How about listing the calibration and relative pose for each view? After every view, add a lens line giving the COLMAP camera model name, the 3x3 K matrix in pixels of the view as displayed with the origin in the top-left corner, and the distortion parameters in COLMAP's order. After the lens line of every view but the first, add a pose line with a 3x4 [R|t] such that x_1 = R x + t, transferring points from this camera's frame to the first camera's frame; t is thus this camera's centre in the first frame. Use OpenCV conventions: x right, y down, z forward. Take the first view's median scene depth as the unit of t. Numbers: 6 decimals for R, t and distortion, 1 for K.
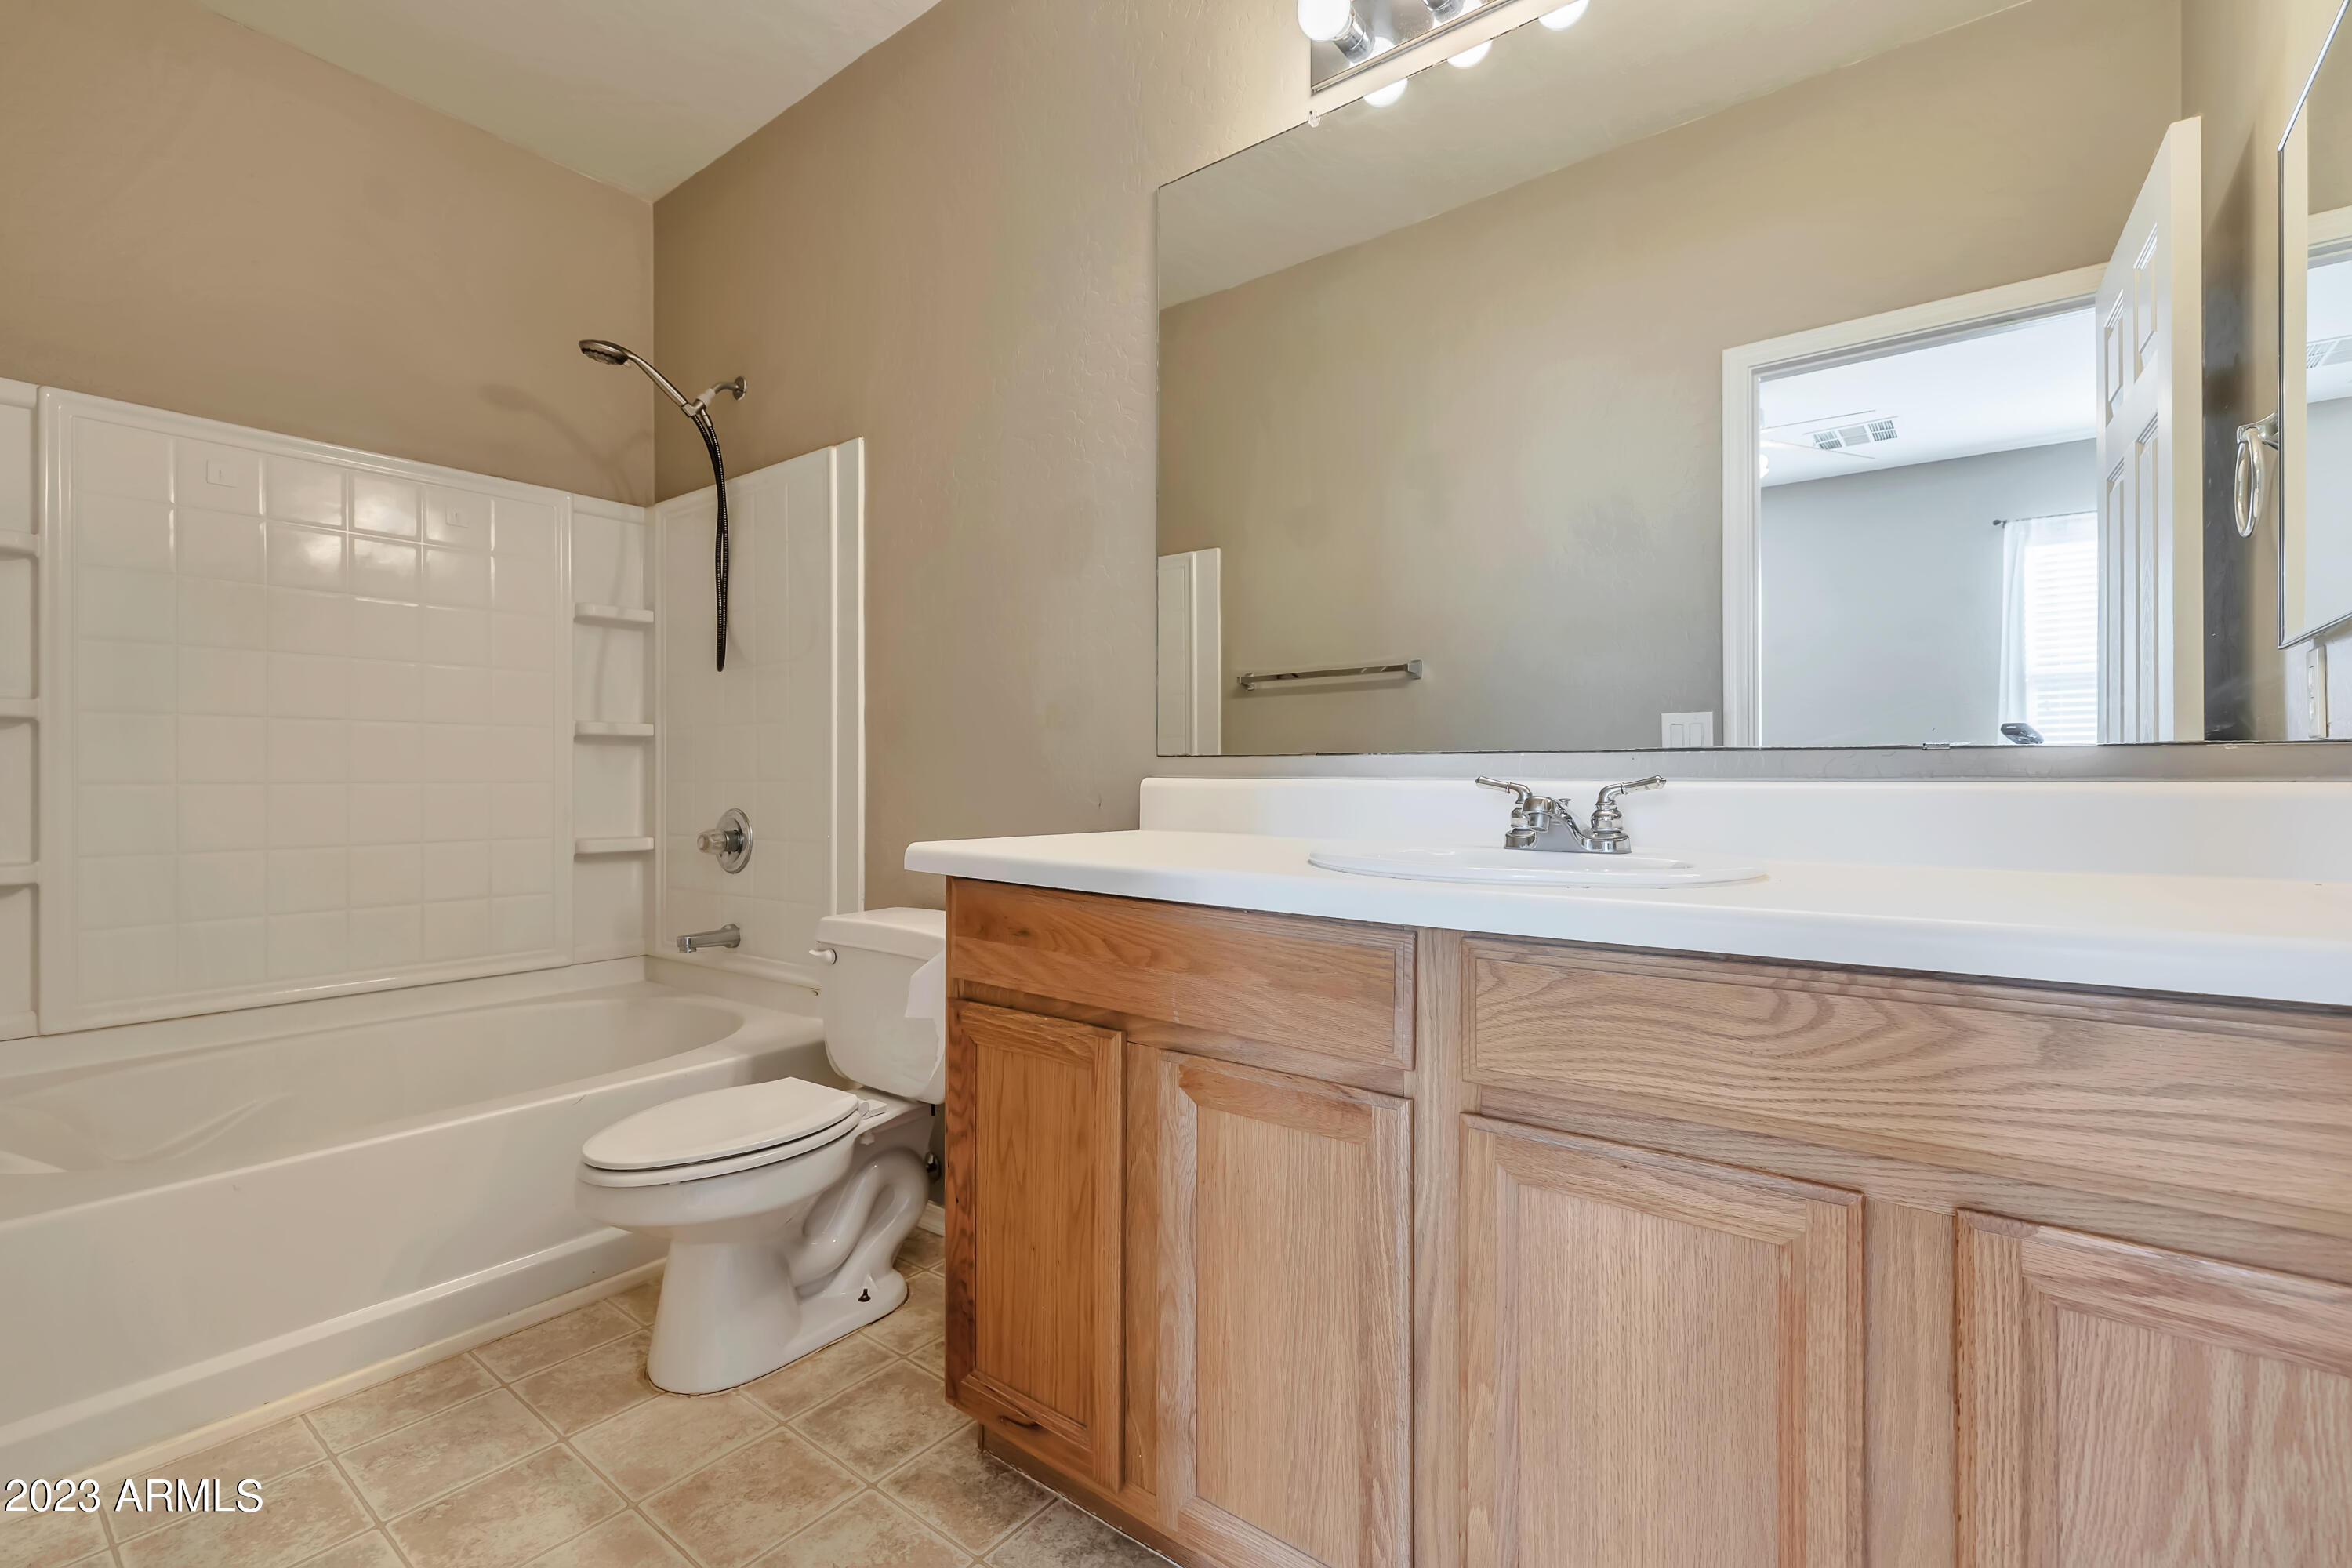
lens RADIAL K [[1037.0, 0, 1167.9], [0, 1037.0, 783.4], [0, 0, 1]] dist [0.020918, -0.000151]
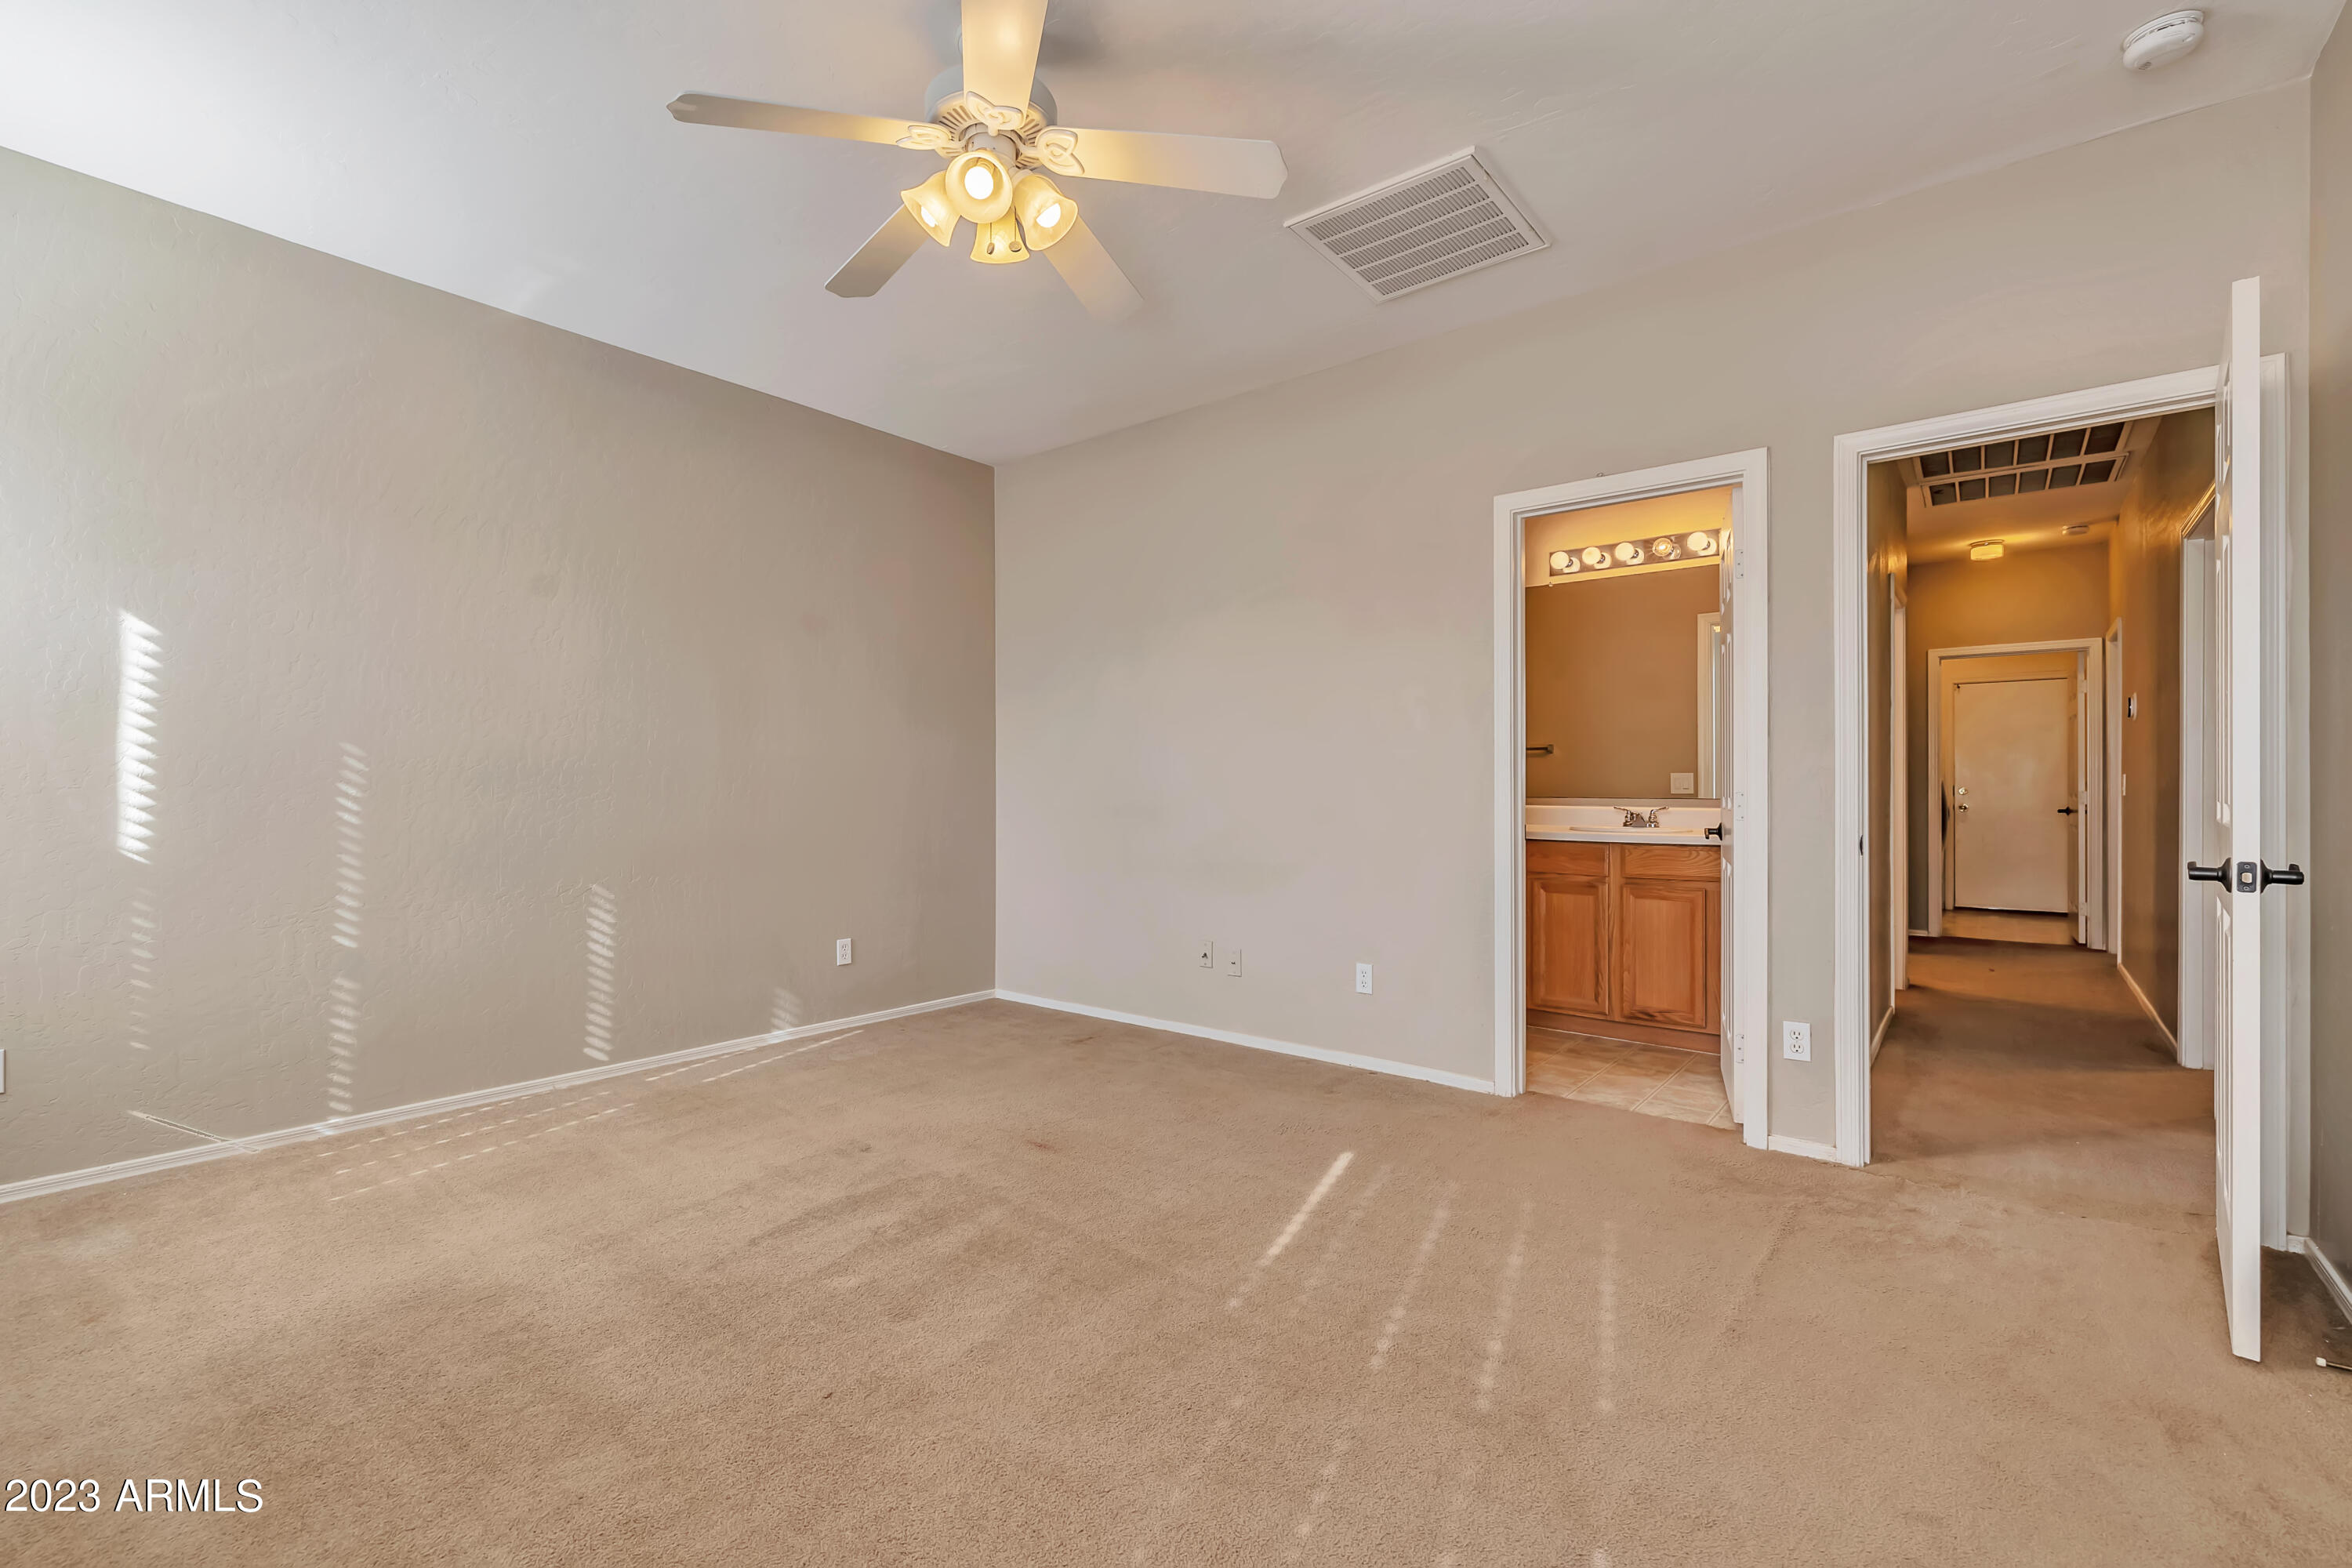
lens RADIAL K [[1037.0, 0, 1183.7], [0, 1037.0, 786.9], [0, 0, 1]] dist [0.020918, -0.000151]
pose [[0.999997, -0.000785, -0.002149, -1.408725], [0.000762, 0.999946, -0.010357, -0.045813], [0.002157, 0.010355, 0.999944, -3.079359]]
